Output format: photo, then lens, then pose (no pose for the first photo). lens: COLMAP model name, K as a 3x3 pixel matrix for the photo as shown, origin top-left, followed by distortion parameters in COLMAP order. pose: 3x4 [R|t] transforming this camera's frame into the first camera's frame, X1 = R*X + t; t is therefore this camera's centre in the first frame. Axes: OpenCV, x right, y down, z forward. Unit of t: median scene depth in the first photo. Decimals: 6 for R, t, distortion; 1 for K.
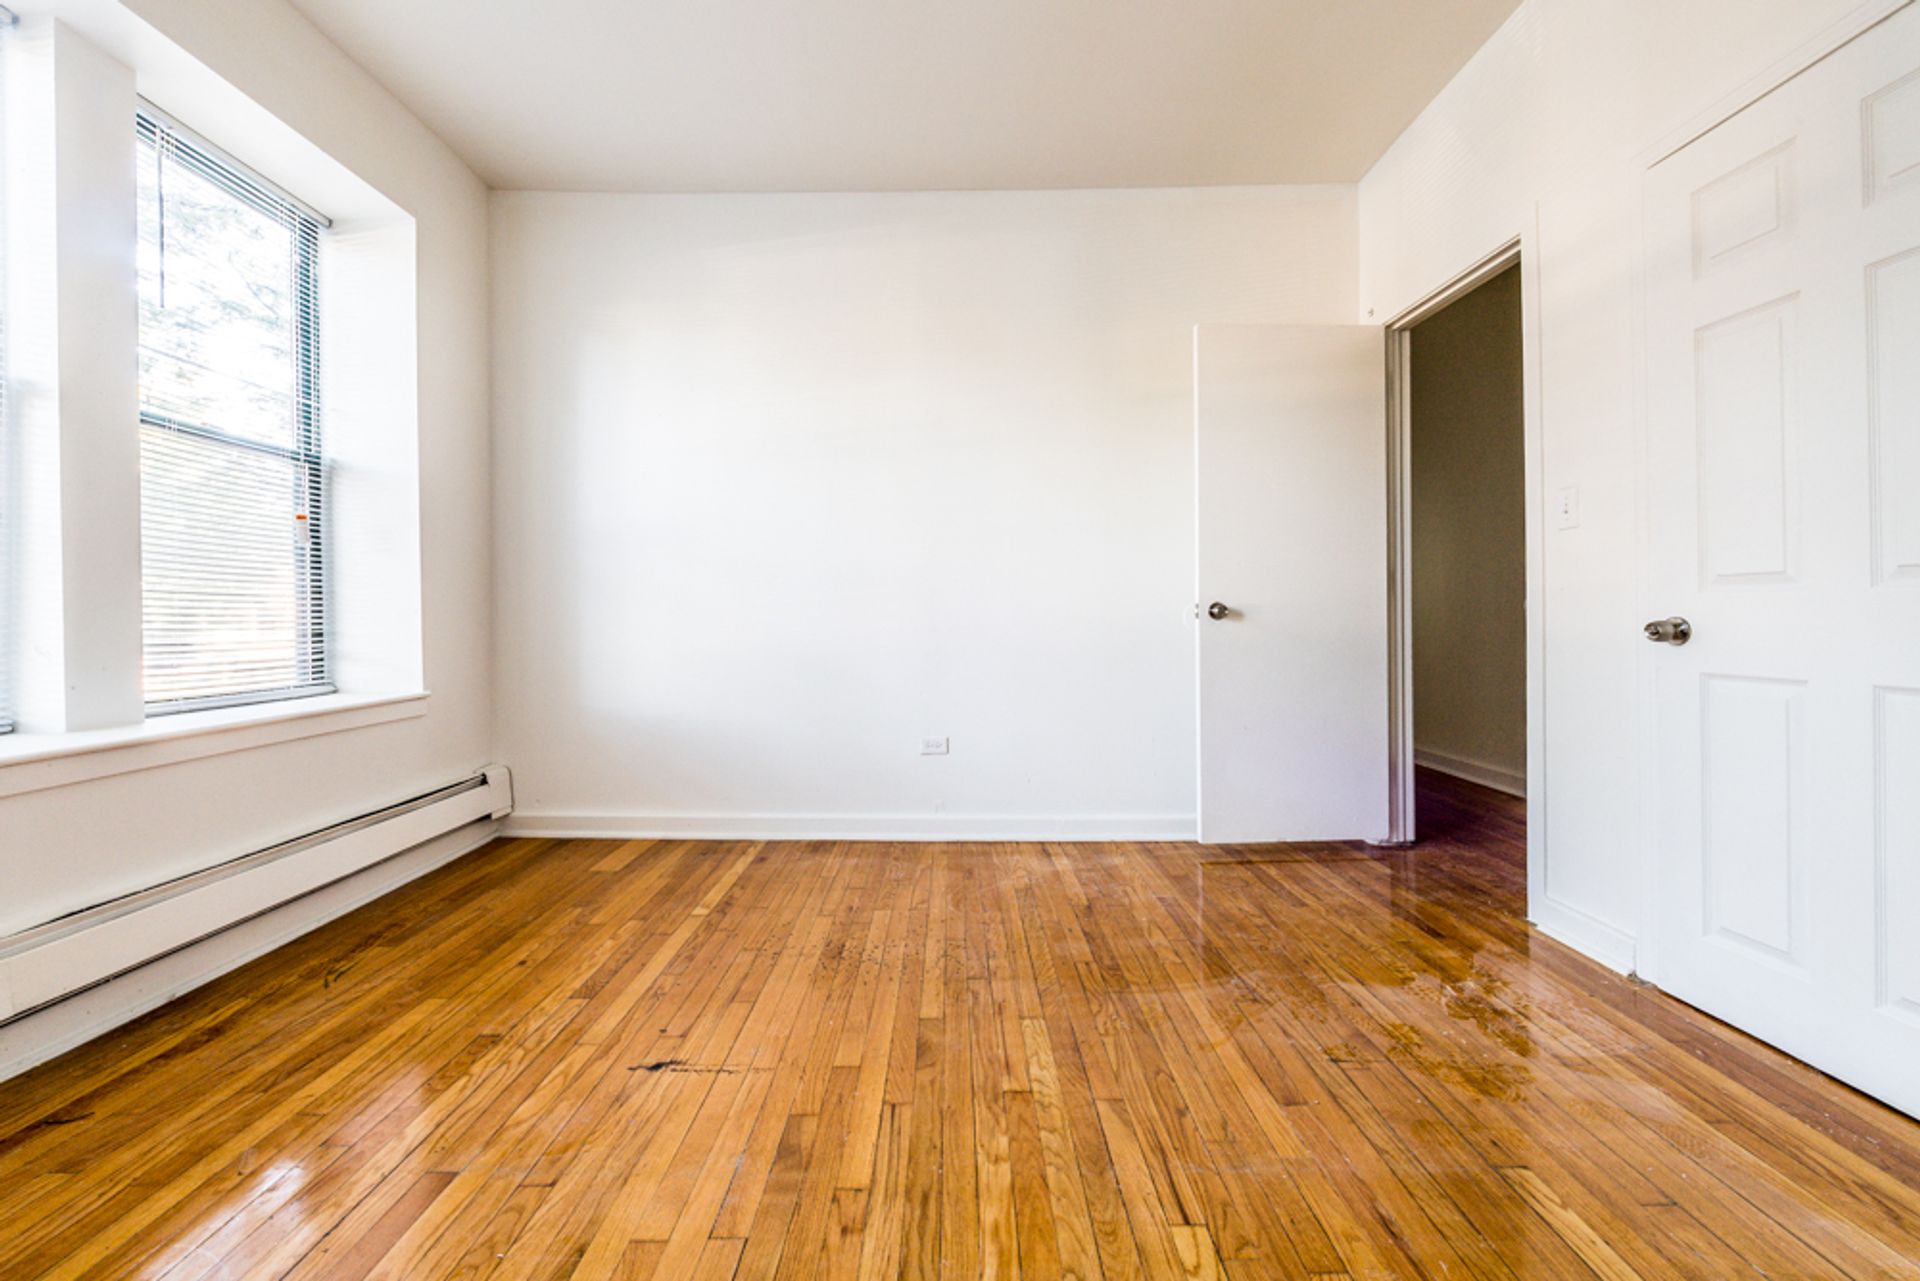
lens RADIAL K [[763.3, 0, 959.2], [0, 763.3, 630.9], [0, 0, 1]] dist [0.004253, -0.005279]
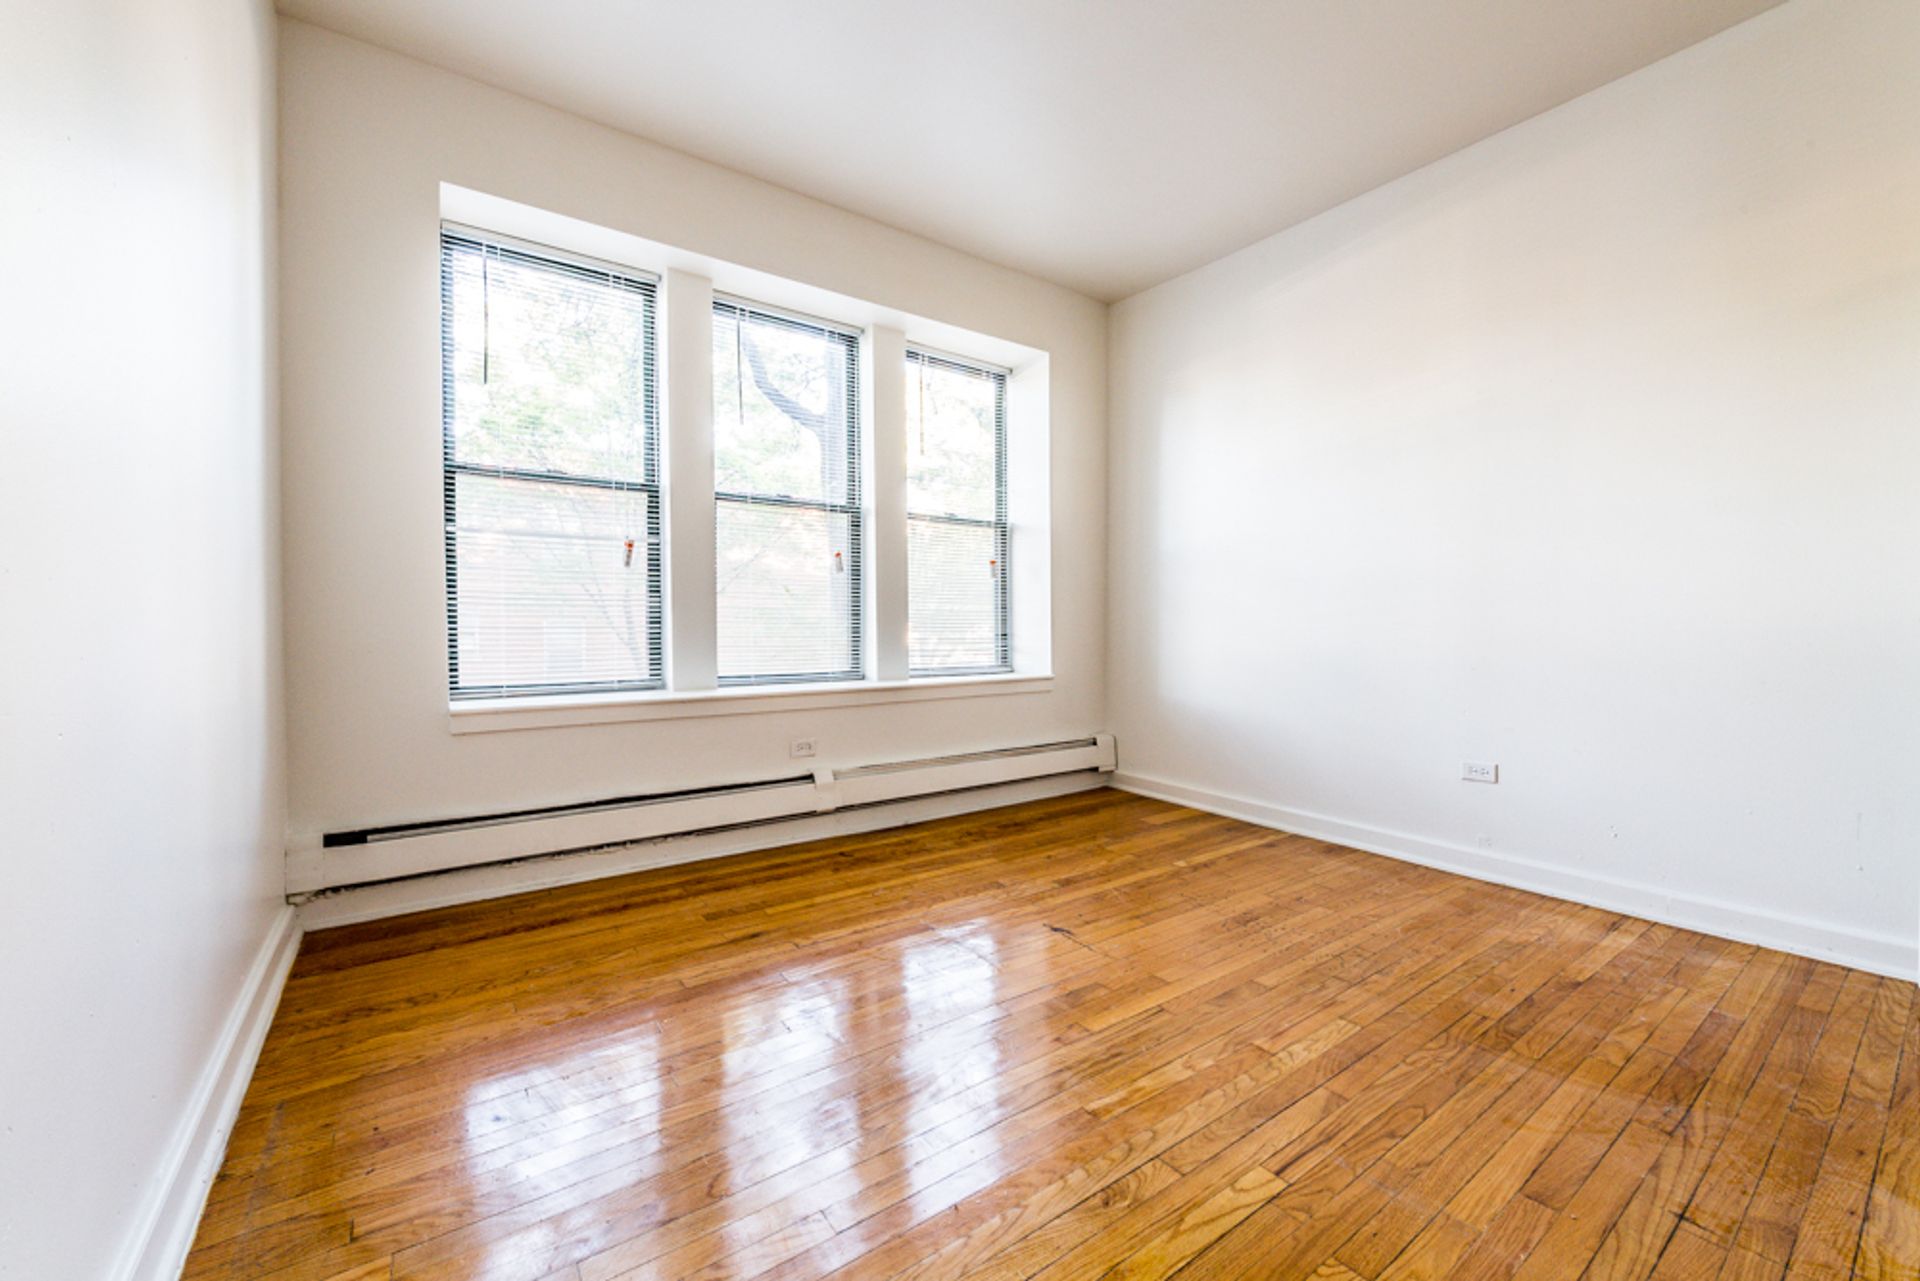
lens RADIAL K [[755.7, 0, 951.1], [0, 755.7, 644.0], [0, 0, 1]] dist [0.002382, -0.004718]
pose [[0.582382, 0.024594, -0.812543, 0.462798], [-0.018680, 0.999683, 0.016870, -0.000911], [0.812701, 0.005354, 0.582657, -0.013588]]
